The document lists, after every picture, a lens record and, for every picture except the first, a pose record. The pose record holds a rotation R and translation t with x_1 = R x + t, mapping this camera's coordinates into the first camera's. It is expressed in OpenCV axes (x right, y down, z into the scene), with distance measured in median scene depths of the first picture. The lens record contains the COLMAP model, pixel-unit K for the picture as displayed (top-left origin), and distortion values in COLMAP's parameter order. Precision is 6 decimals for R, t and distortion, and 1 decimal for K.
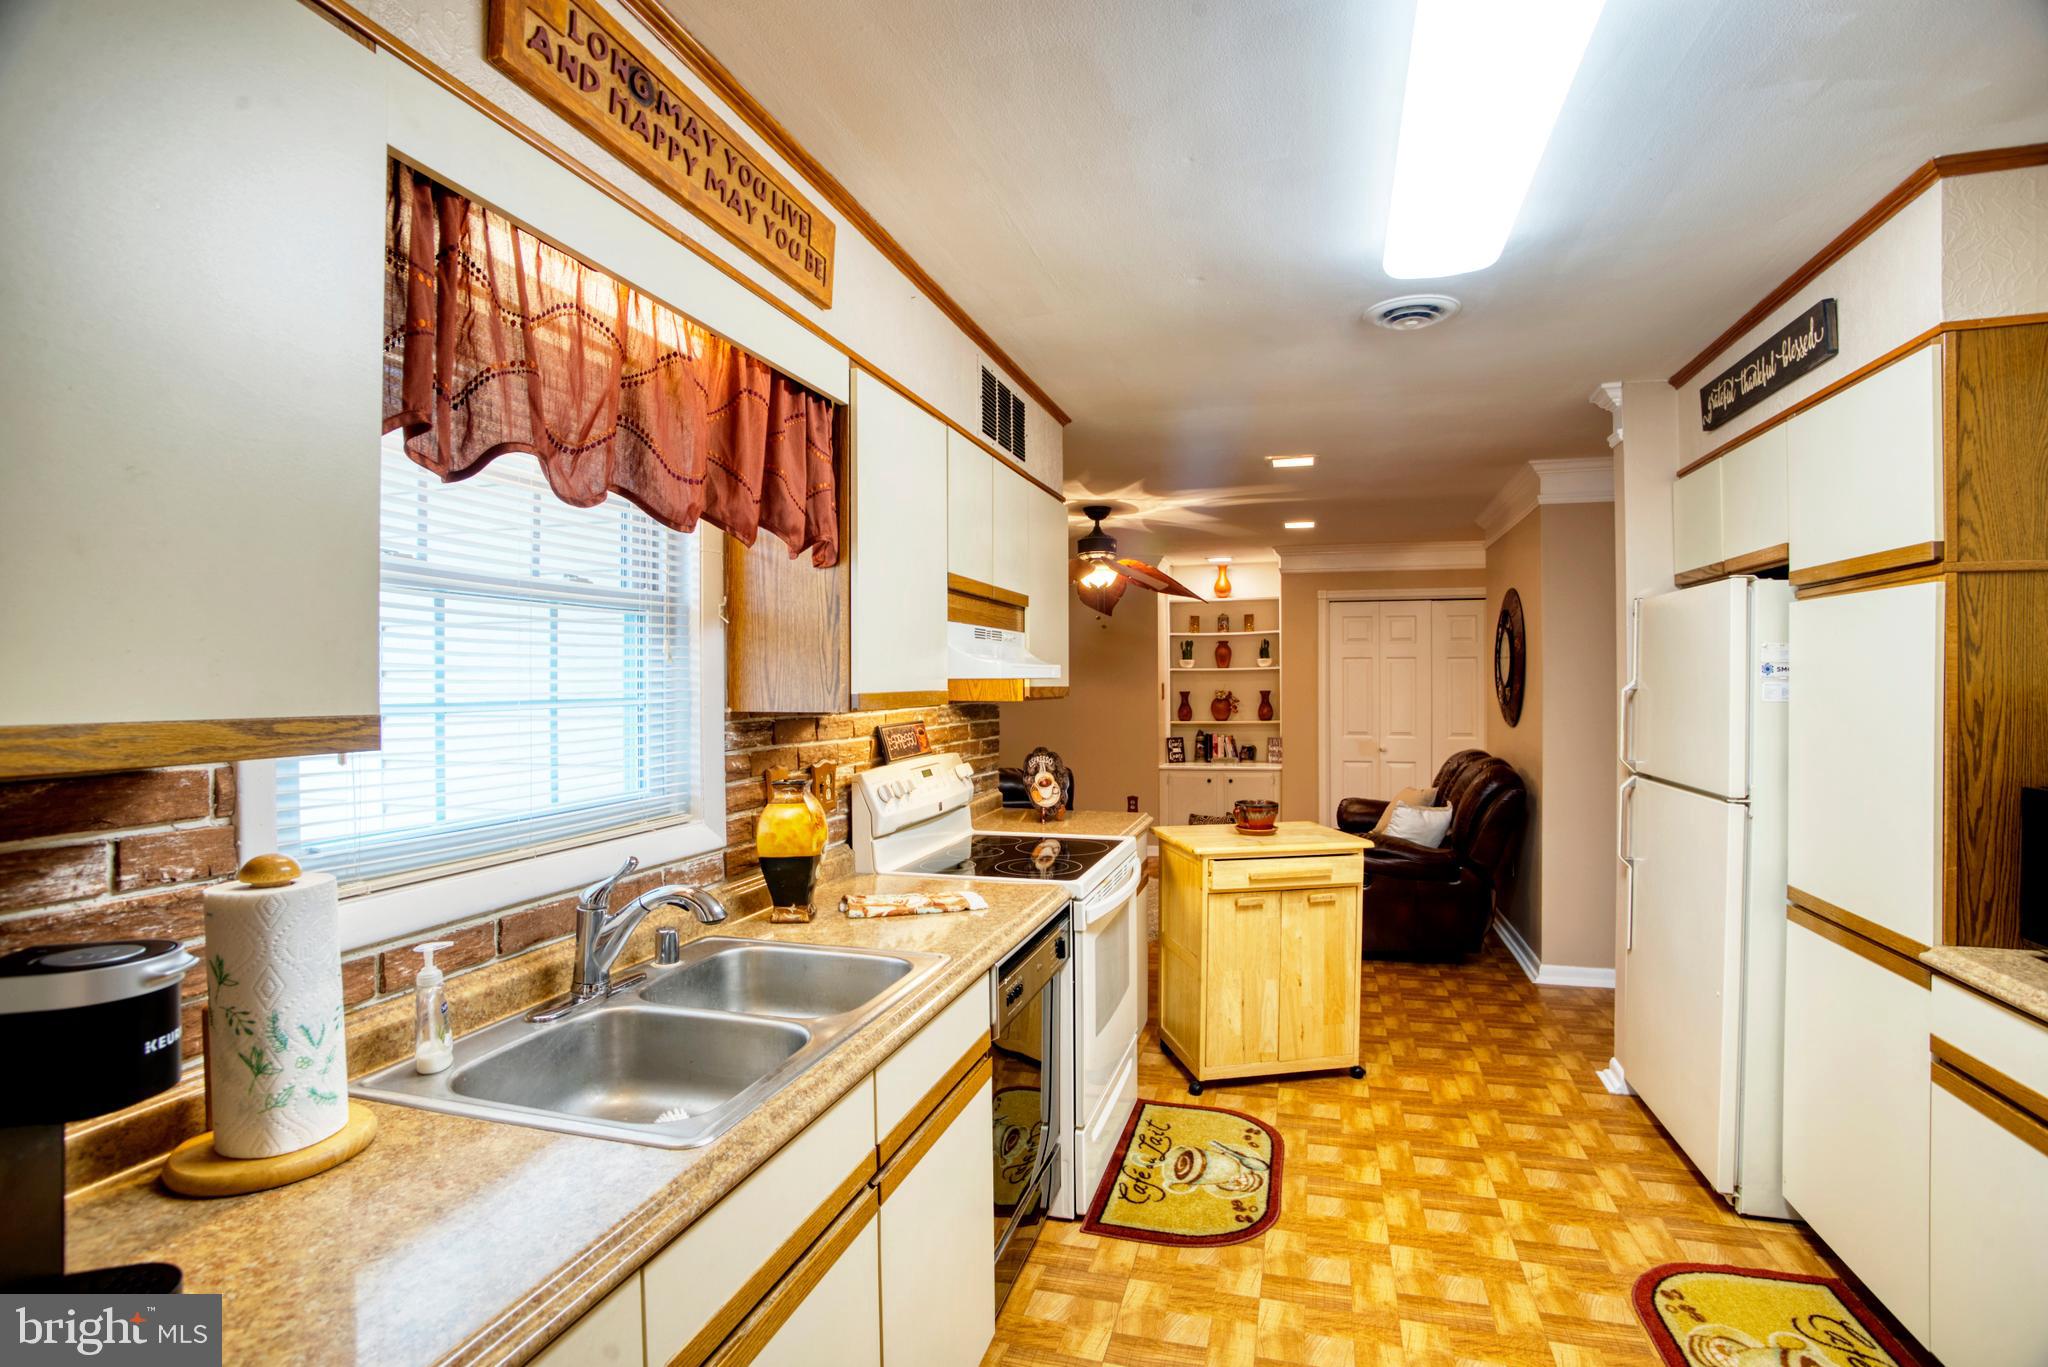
lens RADIAL K [[1005.6, 0, 1024.8], [0, 1005.6, 687.9], [0, 0, 1]] dist [-0.084148, 0.039078]
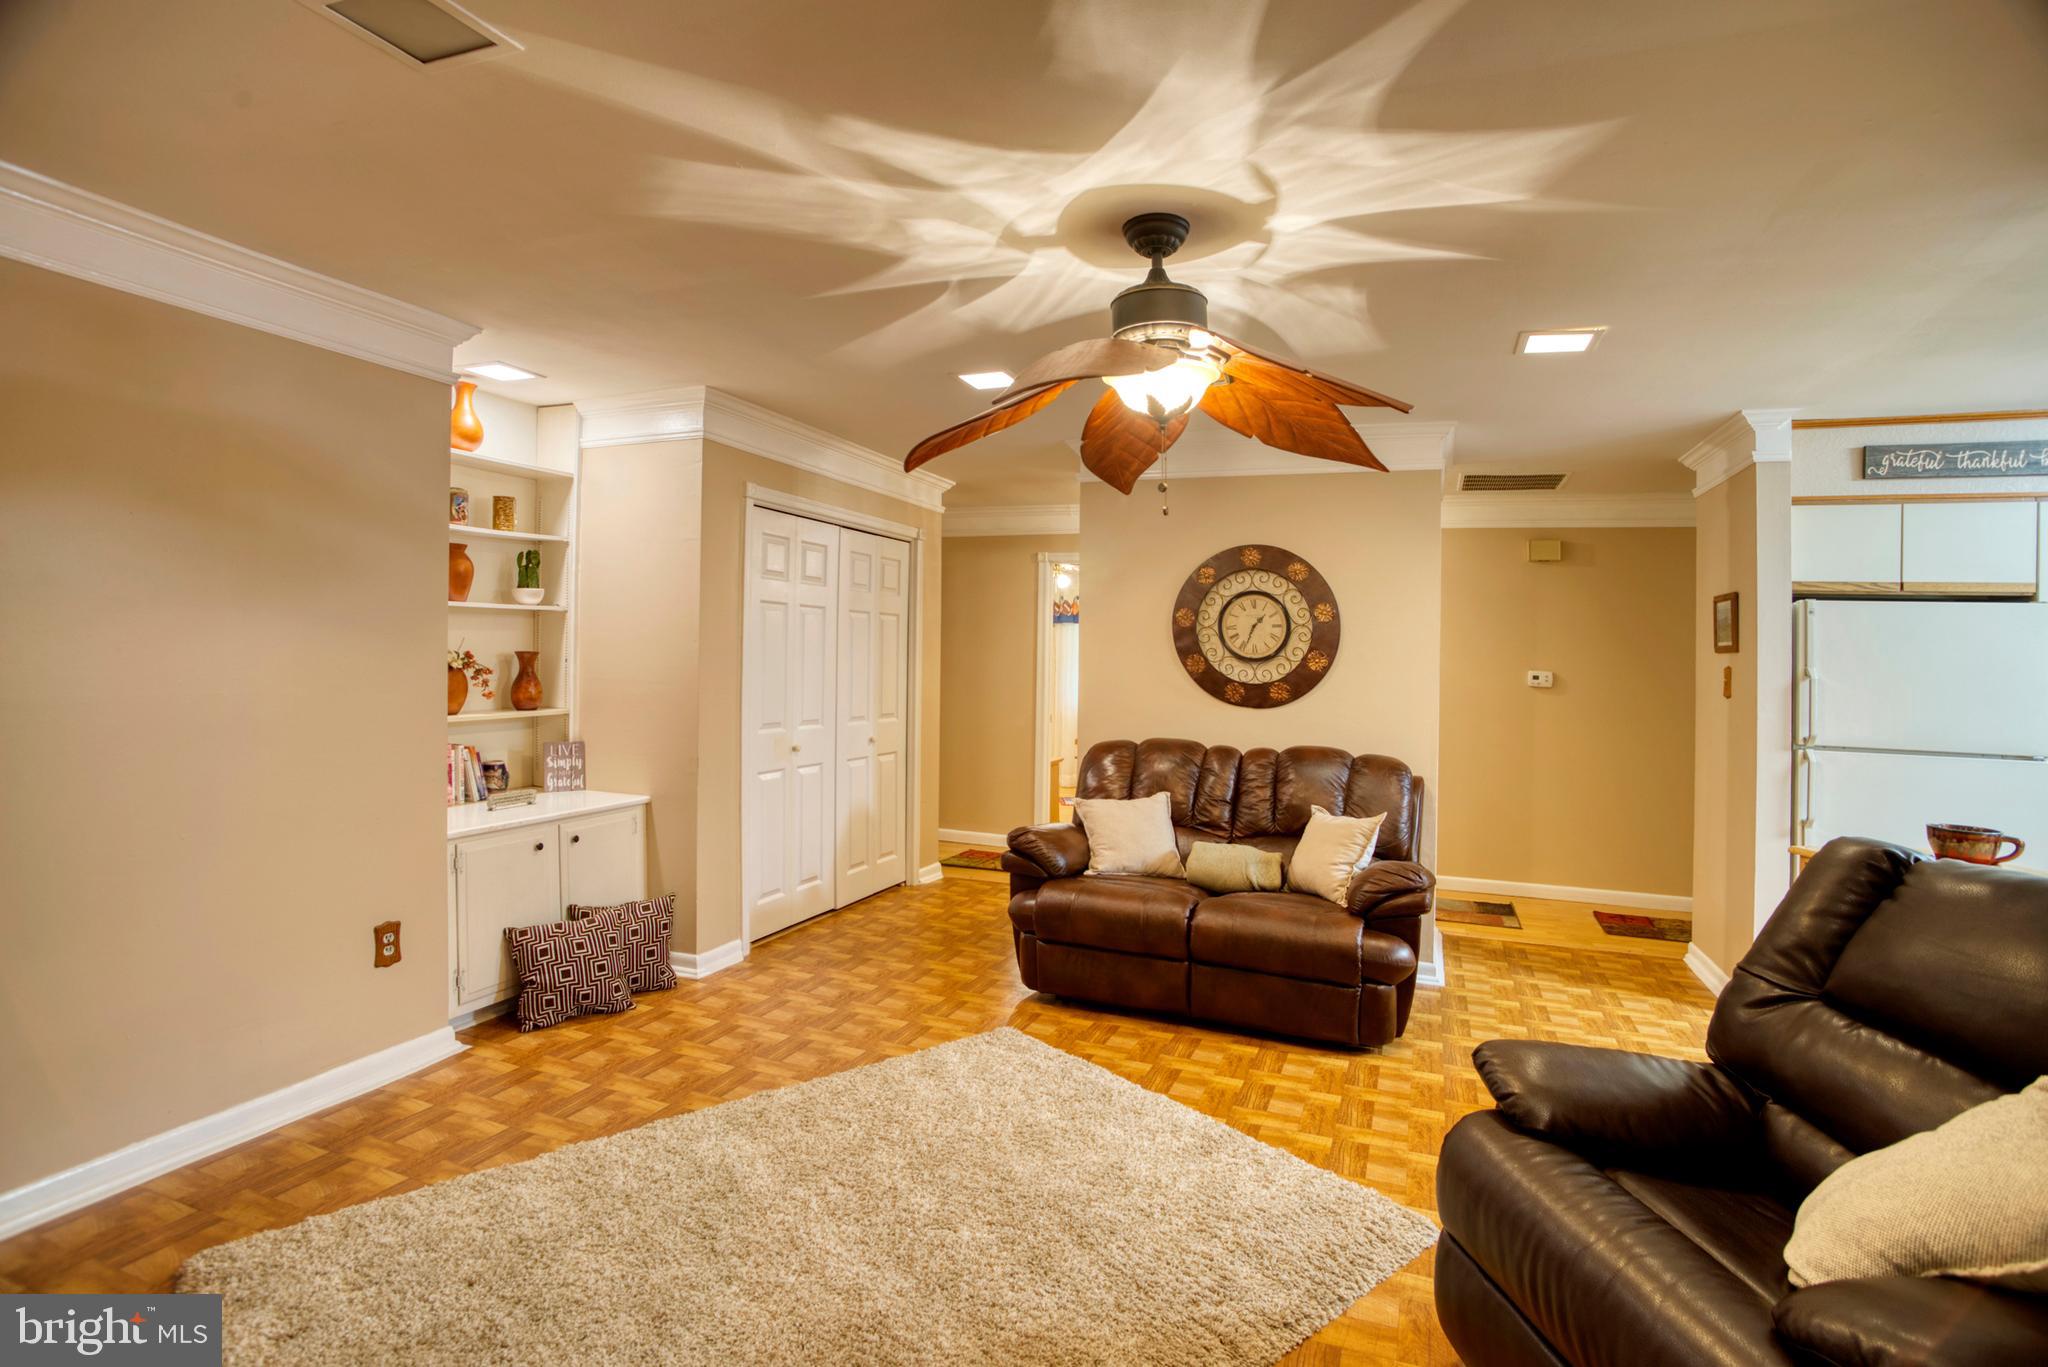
lens RADIAL K [[1013.8, 0, 1032.8], [0, 1013.8, 615.2], [0, 0, 1]] dist [-0.078518, 0.039167]
pose [[0.090699, 0.040566, 0.995052, -0.581044], [-0.024107, 0.998967, -0.038528, -0.004878], [-0.995587, -0.020493, 0.091583, 1.678148]]
